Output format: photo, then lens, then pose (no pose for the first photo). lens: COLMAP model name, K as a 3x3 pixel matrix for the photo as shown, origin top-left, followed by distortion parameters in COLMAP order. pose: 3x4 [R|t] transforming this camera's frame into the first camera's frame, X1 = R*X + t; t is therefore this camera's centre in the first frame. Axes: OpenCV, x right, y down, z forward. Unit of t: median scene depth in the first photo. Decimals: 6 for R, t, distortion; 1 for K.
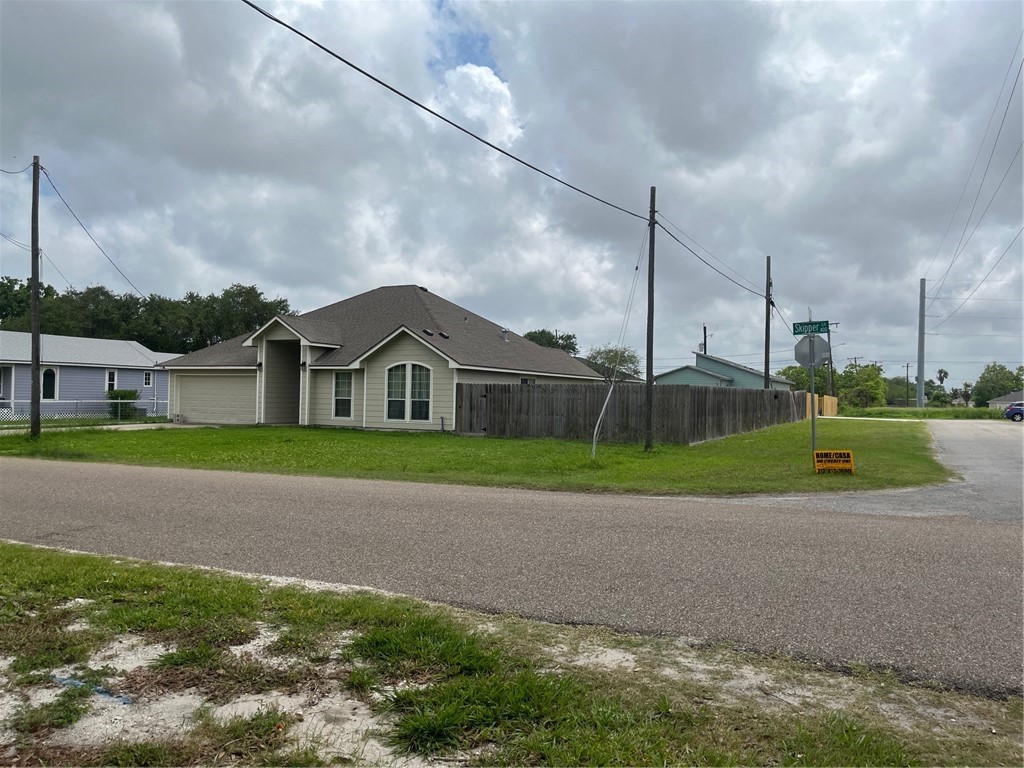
lens RADIAL K [[782.8, 0, 512.0], [0, 782.8, 384.0], [0, 0, 1]] dist [0.059534, -0.093774]
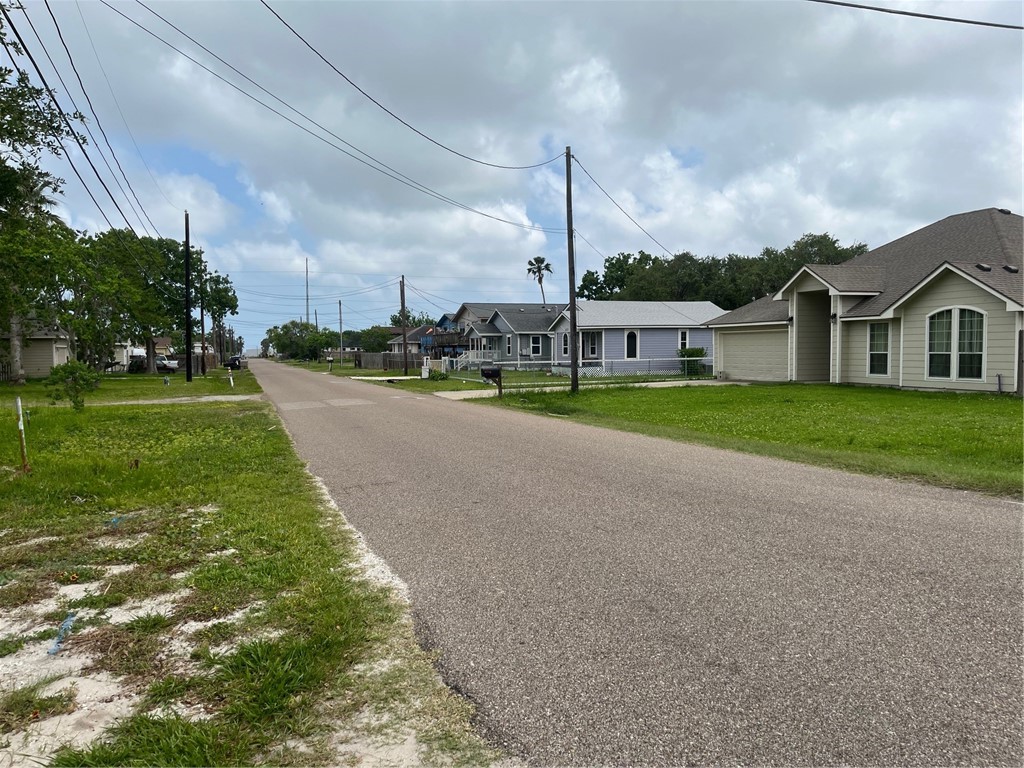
lens RADIAL K [[782.8, 0, 512.0], [0, 782.8, 384.0], [0, 0, 1]] dist [0.059534, -0.093774]
pose [[0.720109, 0.006139, -0.693834, 0.100699], [0.035461, 0.998328, 0.045638, -0.001606], [0.692954, -0.057468, 0.718688, 0.085675]]
